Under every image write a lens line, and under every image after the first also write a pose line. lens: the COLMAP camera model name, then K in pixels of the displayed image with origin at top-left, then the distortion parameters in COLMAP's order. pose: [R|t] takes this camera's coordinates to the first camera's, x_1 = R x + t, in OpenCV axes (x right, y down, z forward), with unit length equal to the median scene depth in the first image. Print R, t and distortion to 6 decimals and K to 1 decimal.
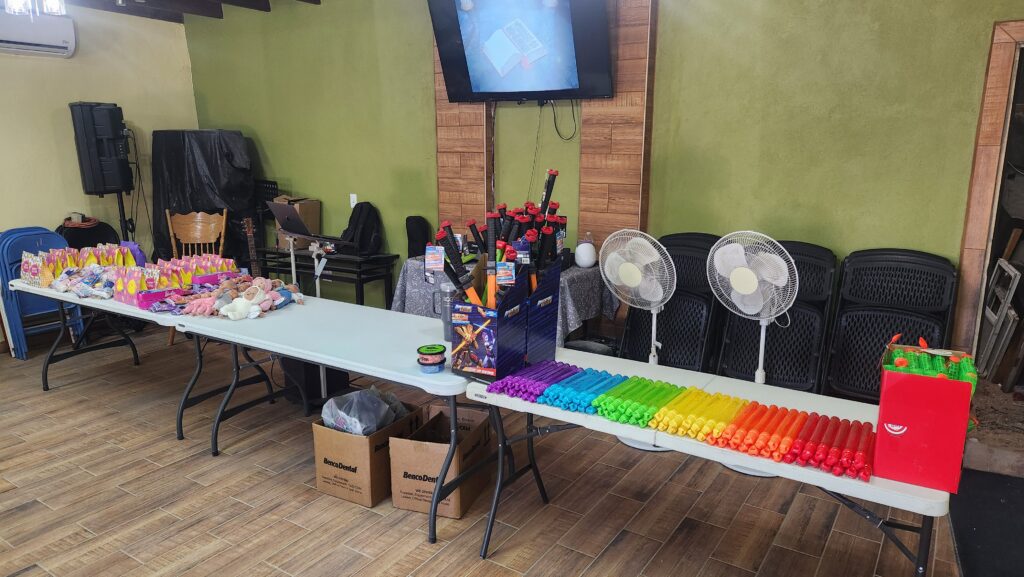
lens RADIAL K [[686.3, 0, 512.0], [0, 686.3, 288.5], [0, 0, 1]] dist [0.080480, -0.062420]
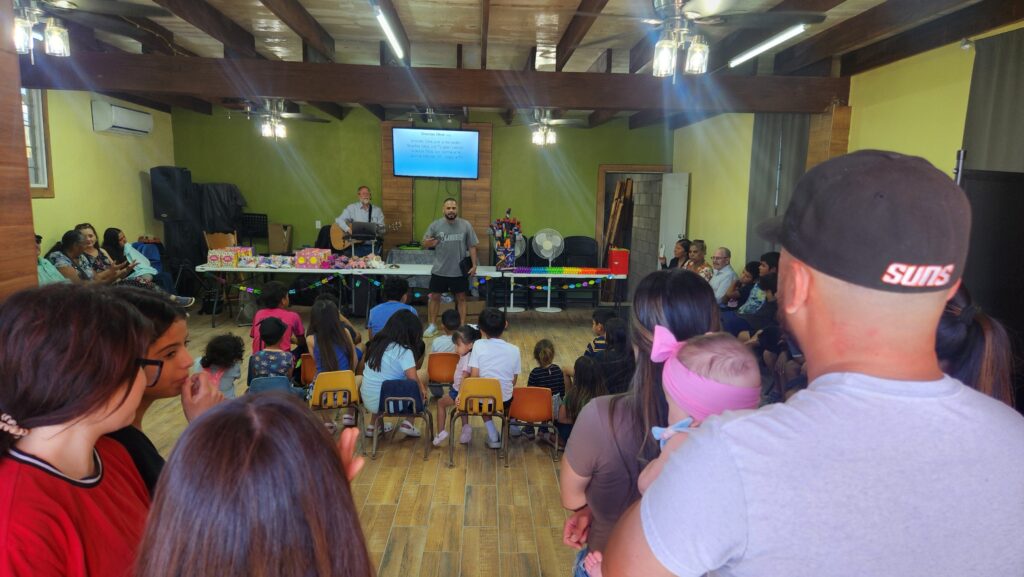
lens RADIAL K [[689.3, 0, 515.7], [0, 689.3, 294.0], [0, 0, 1]] dist [0.091721, -0.092712]
pose [[0.807508, -0.066062, 0.586145, -1.204489], [0.098367, 0.994875, -0.023387, 0.199506], [-0.581596, 0.076542, 0.809869, -1.032992]]
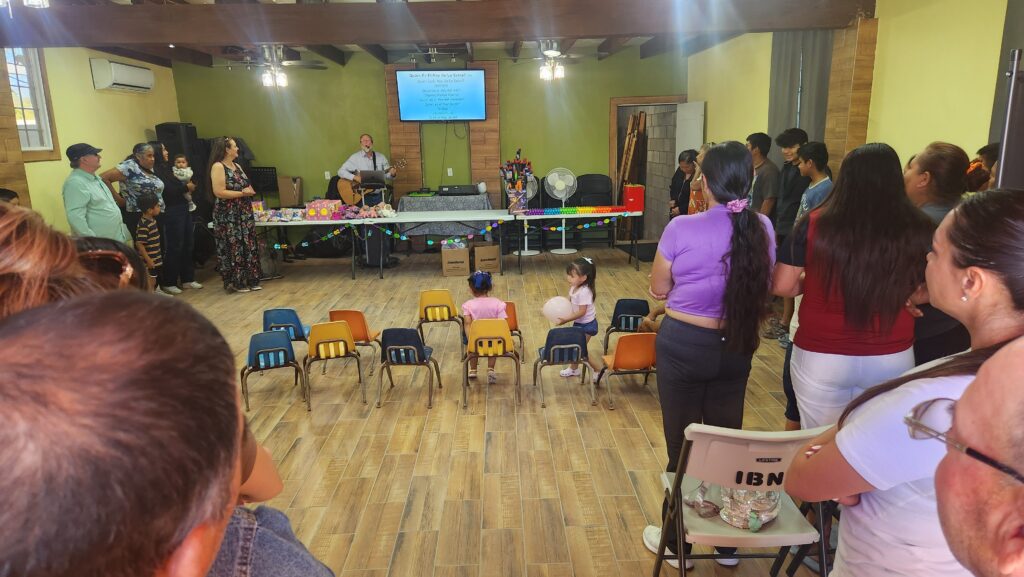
lens RADIAL K [[686.3, 0, 512.0], [0, 686.3, 288.5], [0, 0, 1]] dist [0.080480, -0.062420]
pose [[0.820165, -0.145261, 0.553379, -1.178182], [0.143370, 0.988552, 0.047005, 0.199649], [-0.553872, 0.040786, 0.831602, -1.008393]]
